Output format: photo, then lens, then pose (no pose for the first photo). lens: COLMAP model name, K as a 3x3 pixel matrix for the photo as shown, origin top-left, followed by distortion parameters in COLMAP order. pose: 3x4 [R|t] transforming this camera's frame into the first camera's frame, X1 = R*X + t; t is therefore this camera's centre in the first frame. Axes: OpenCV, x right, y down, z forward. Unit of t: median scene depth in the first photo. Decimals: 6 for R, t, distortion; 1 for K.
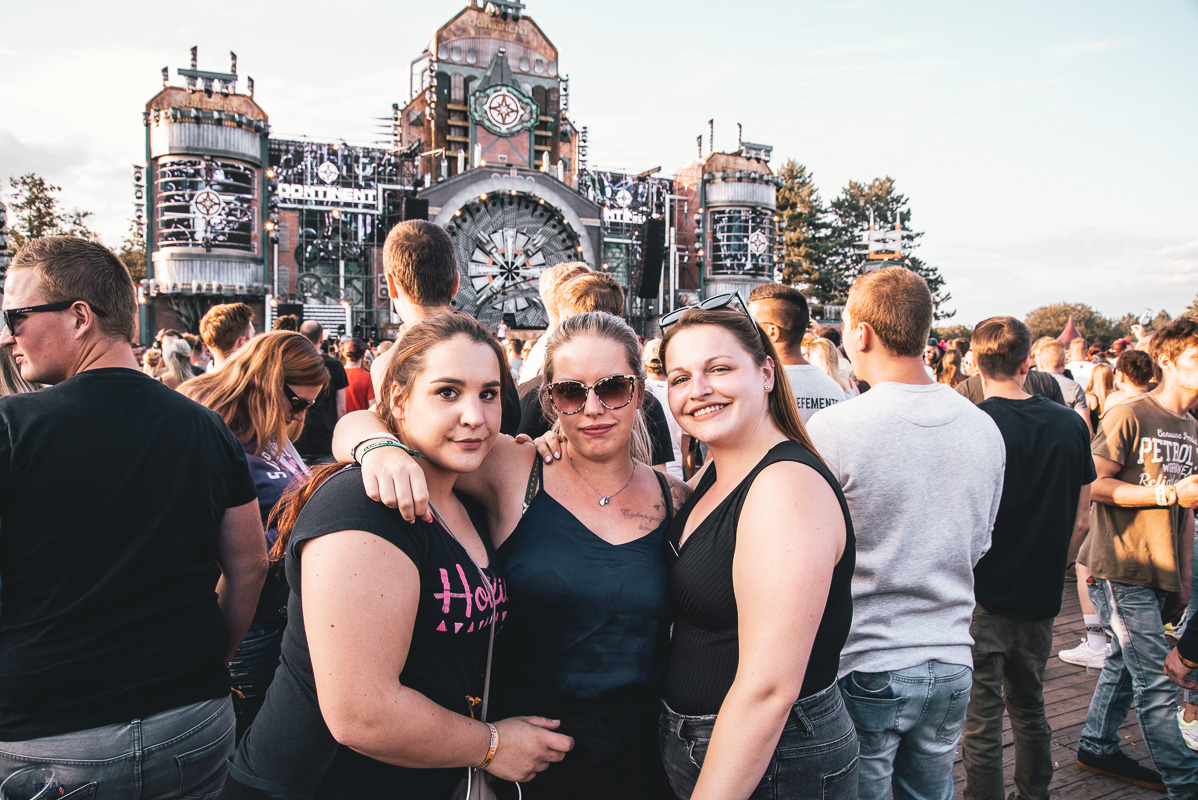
lens RADIAL K [[865.6, 0, 599.2], [0, 865.6, 407.5], [0, 0, 1]] dist [-0.090509, 0.070267]
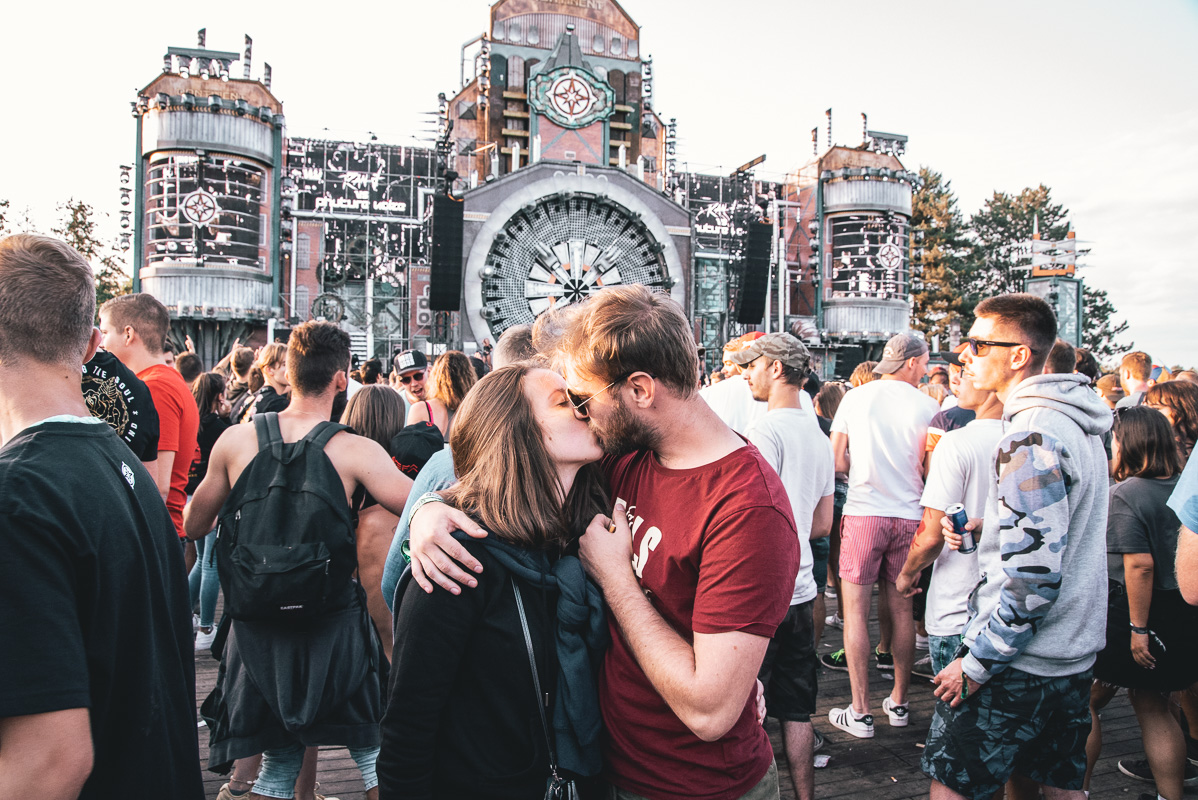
lens RADIAL K [[865.6, 0, 597.0], [0, 865.6, 396.5], [0, 0, 1]] dist [-0.090509, 0.070267]
pose [[0.991364, 0.003157, -0.131103, 0.021595], [-0.011250, 0.998072, -0.061034, -0.010783], [0.130657, 0.061982, 0.989488, 0.207378]]
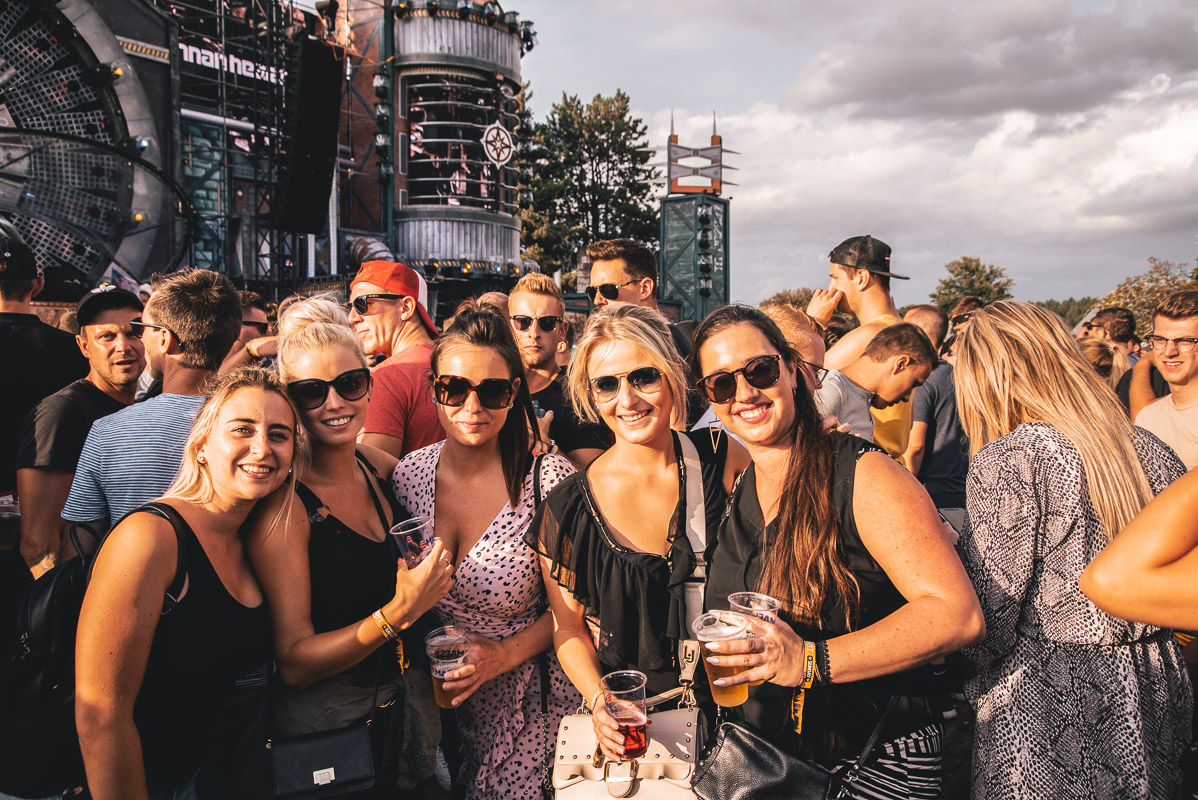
lens RADIAL K [[977.3, 0, 600.6], [0, 977.3, 394.7], [0, 0, 1]] dist [-0.047743, 0.105867]
pose [[0.898326, -0.033674, 0.438036, -0.024118], [0.046255, 0.998766, -0.018080, -0.030147], [-0.436887, 0.036503, 0.898775, 0.496605]]
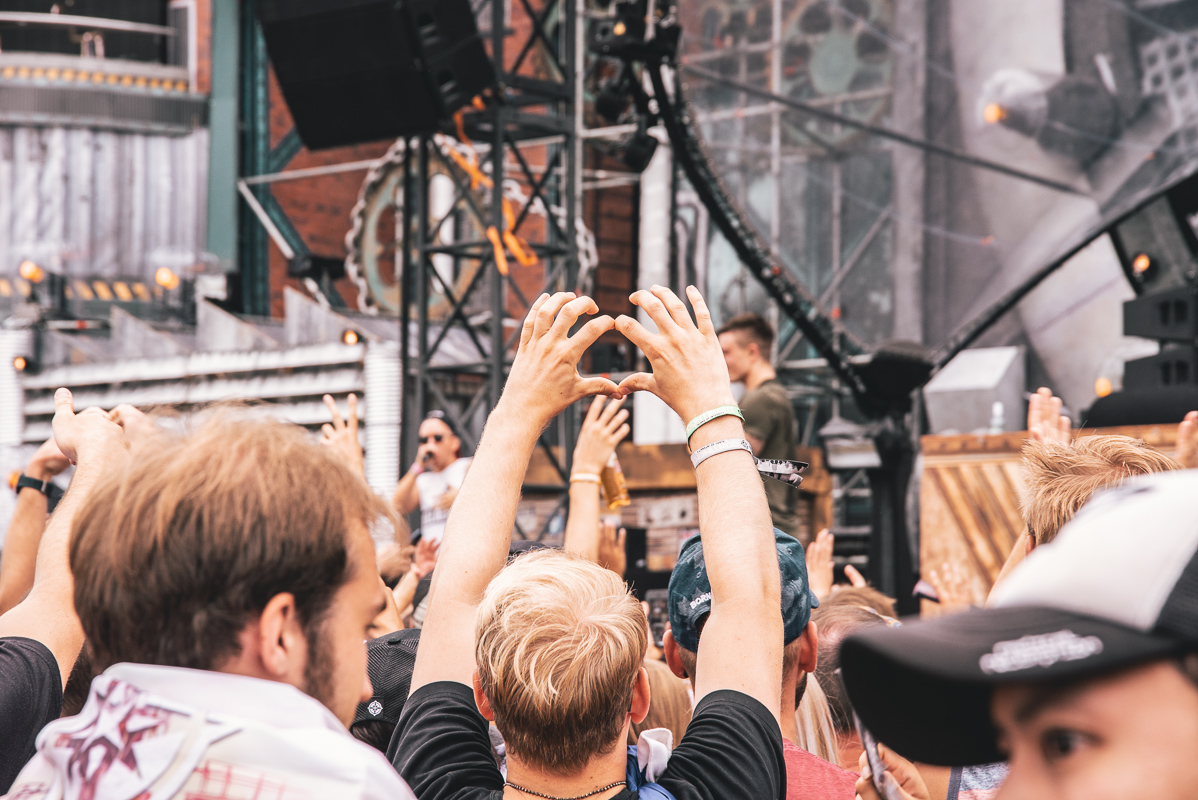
lens RADIAL K [[3371.7, 0, 599.4], [0, 3371.7, 399.7], [0, 0, 1]] dist [0.929123, 0.000000]
pose [[0.379067, -0.082314, -0.921701, 0.189488], [-0.067483, 0.990925, -0.116250, -0.044287], [0.922905, 0.106266, 0.370072, 0.742220]]
